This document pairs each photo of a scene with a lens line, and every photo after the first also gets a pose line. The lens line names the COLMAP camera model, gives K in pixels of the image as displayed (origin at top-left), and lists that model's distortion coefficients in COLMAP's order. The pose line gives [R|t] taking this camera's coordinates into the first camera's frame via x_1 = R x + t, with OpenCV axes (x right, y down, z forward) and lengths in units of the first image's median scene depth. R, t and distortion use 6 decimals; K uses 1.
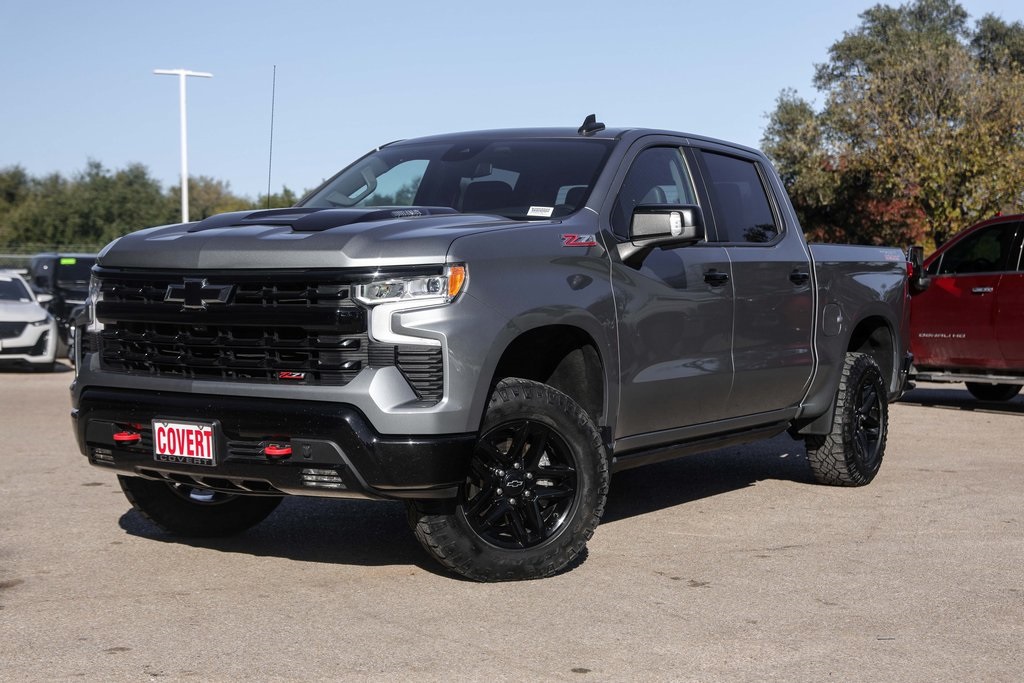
lens RADIAL K [[1557.3, 0, 512.4], [0, 1557.3, 341.8], [0, 0, 1]] dist [0.005632, 0.000000]
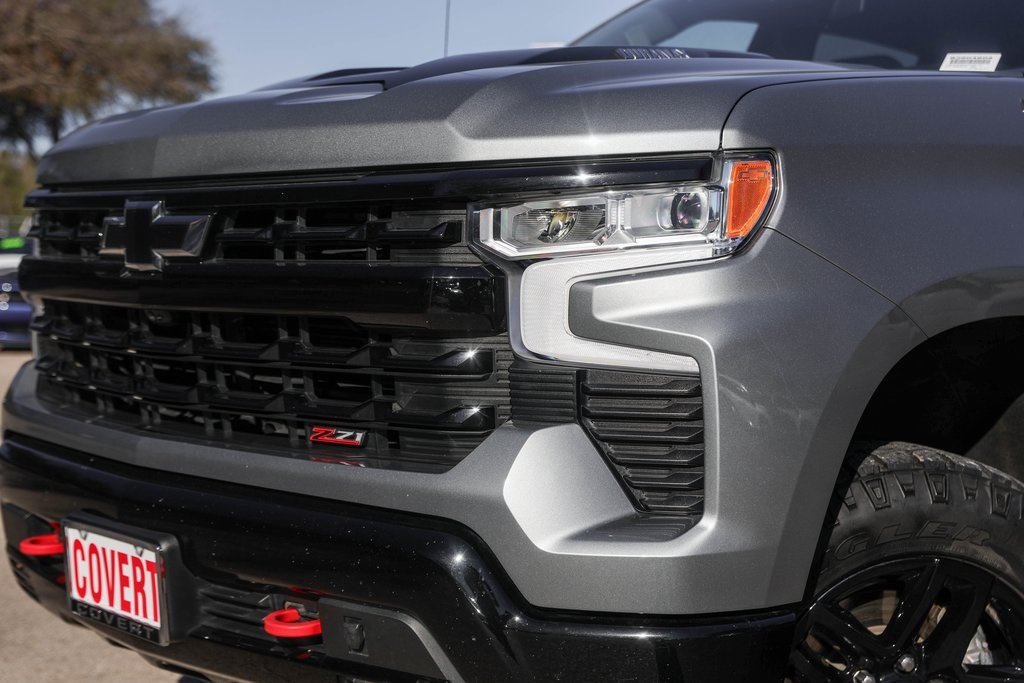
lens RADIAL K [[1557.3, 0, 510.7], [0, 1557.3, 346.1], [0, 0, 1]] dist [0.005632, 0.000000]
pose [[0.969739, 0.015648, -0.243643, 0.000230], [-0.012075, 0.999797, 0.016153, -0.008631], [0.243847, -0.012722, 0.969730, 0.604332]]
